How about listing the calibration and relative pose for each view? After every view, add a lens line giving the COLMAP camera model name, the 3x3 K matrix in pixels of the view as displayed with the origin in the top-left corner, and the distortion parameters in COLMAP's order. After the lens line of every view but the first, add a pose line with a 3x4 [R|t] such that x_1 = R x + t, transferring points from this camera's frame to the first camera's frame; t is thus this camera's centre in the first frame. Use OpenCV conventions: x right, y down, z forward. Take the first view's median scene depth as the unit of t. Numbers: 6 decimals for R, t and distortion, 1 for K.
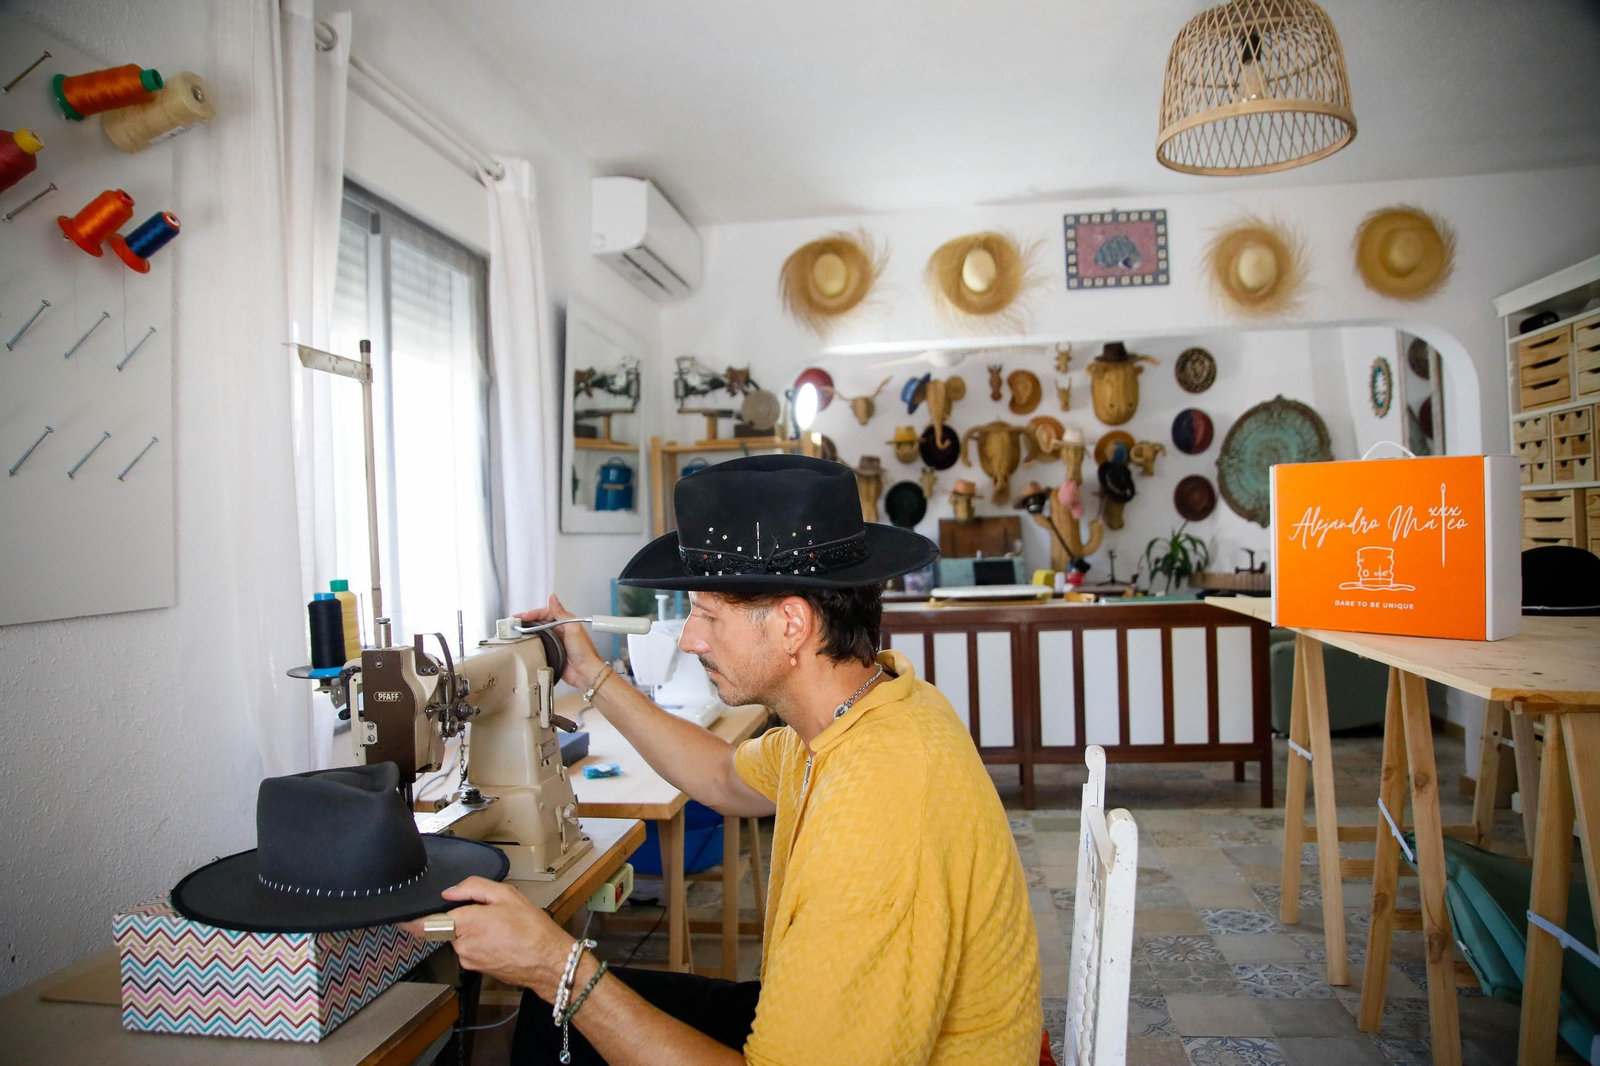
lens RADIAL K [[1072.9, 0, 798.7], [0, 1072.9, 529.2], [0, 0, 1]] dist [-0.101574, 0.001920]
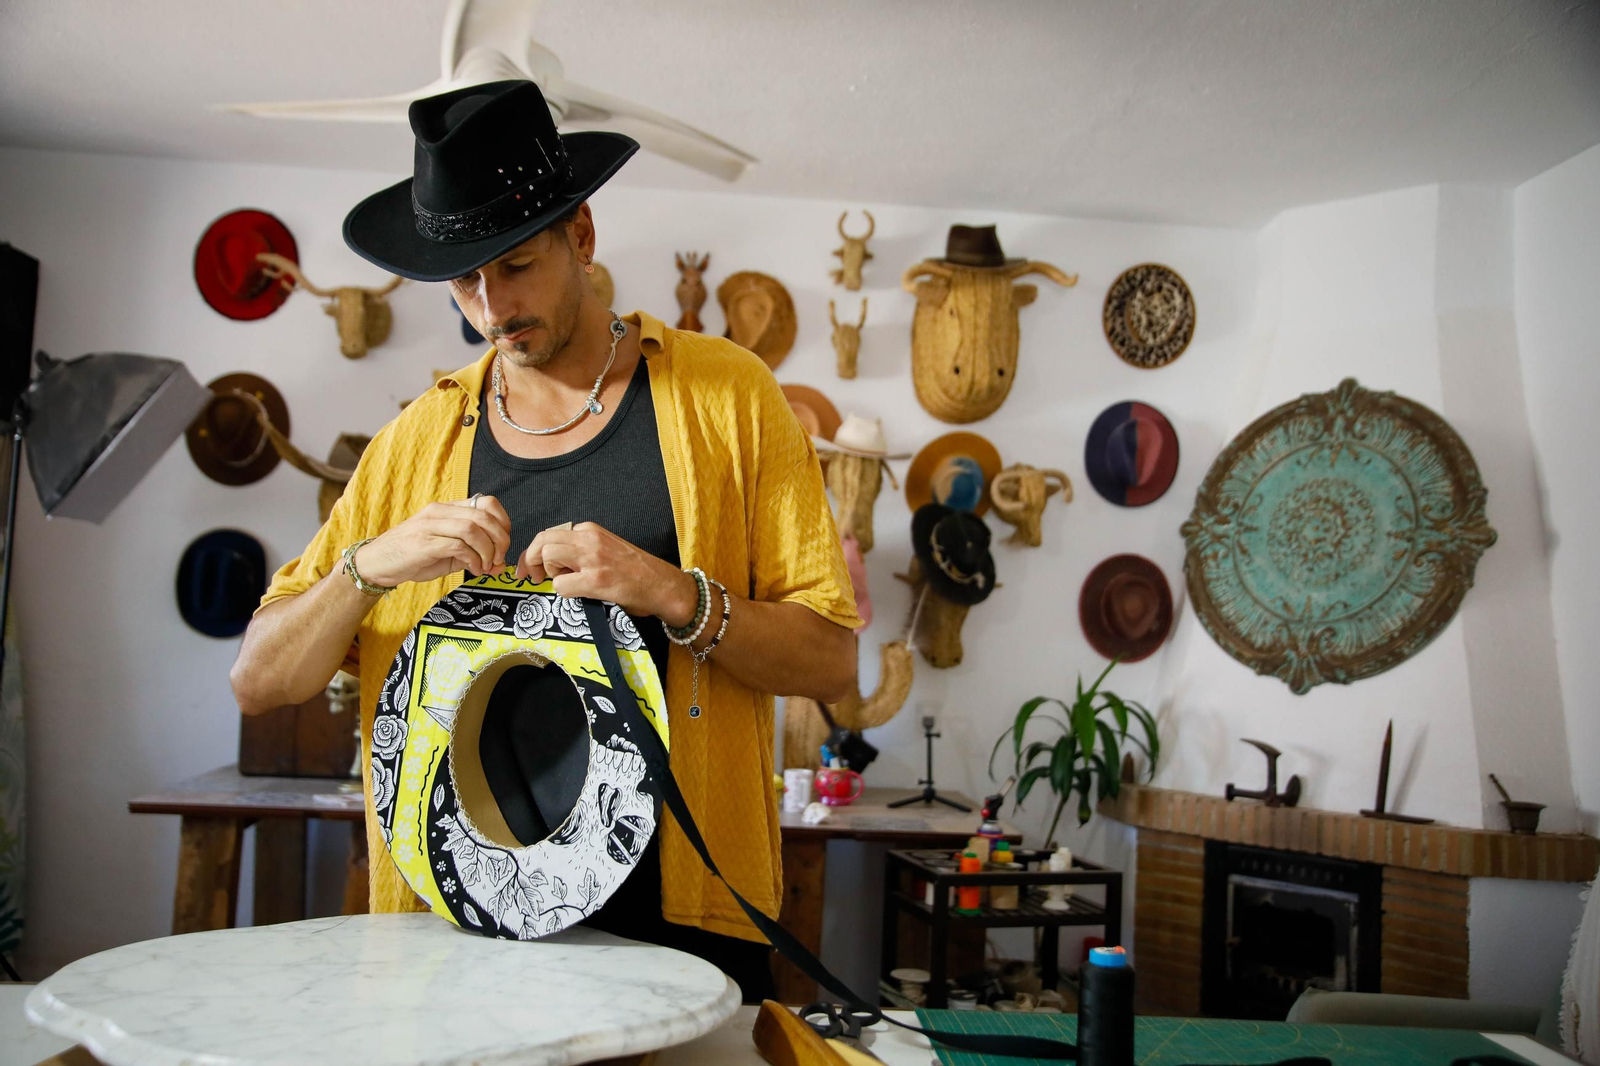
lens RADIAL K [[1469.0, 0, 789.8], [0, 1469.0, 542.9], [0, 0, 1]] dist [0.004385, 0.000000]
pose [[0.974902, 0.091906, 0.202778, 0.118919], [-0.080043, 0.994606, -0.065965, -0.005391], [-0.207747, 0.048079, 0.977000, 0.449254]]
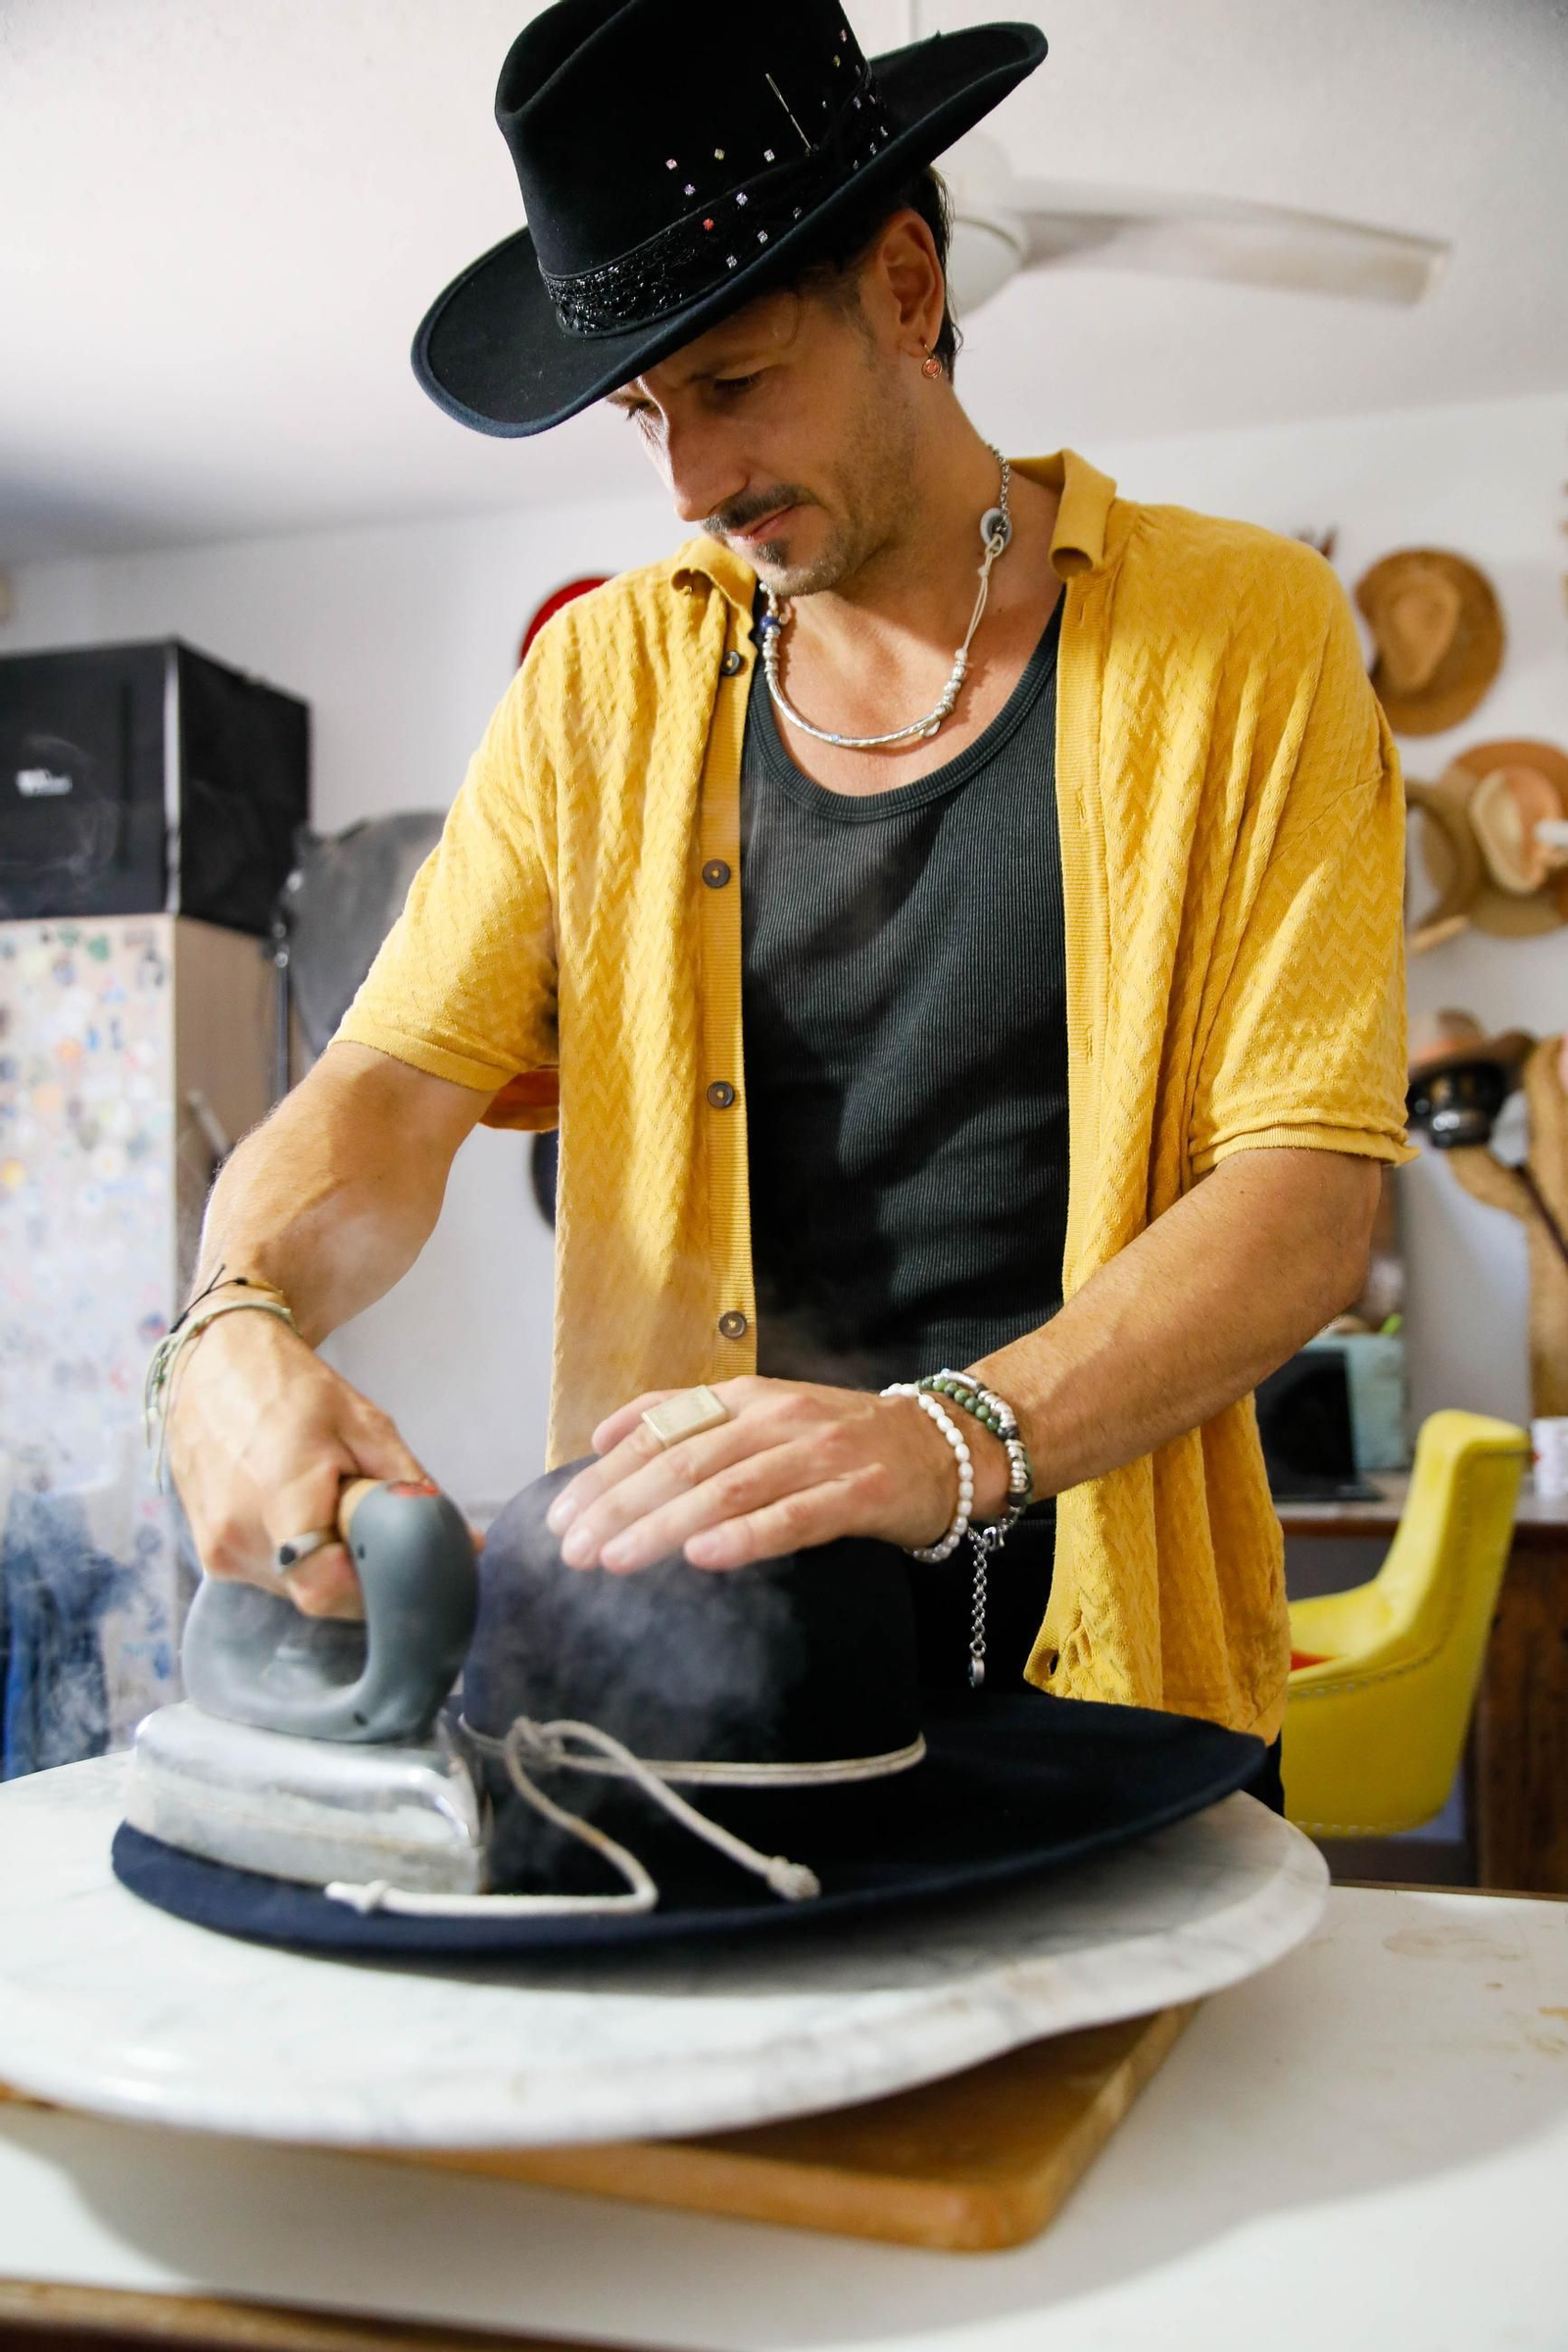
lens RADIAL K [[2258.5, 0, 799.7], [0, 2258.5, 1192.1], [0, 0, 1]] dist [-0.048699, 0.000000]
pose [[0.992142, 0.017247, -0.123923, 0.141332], [-0.018111, 0.999819, -0.005846, 0.000247], [0.123800, 0.008045, 0.992275, 0.504149]]
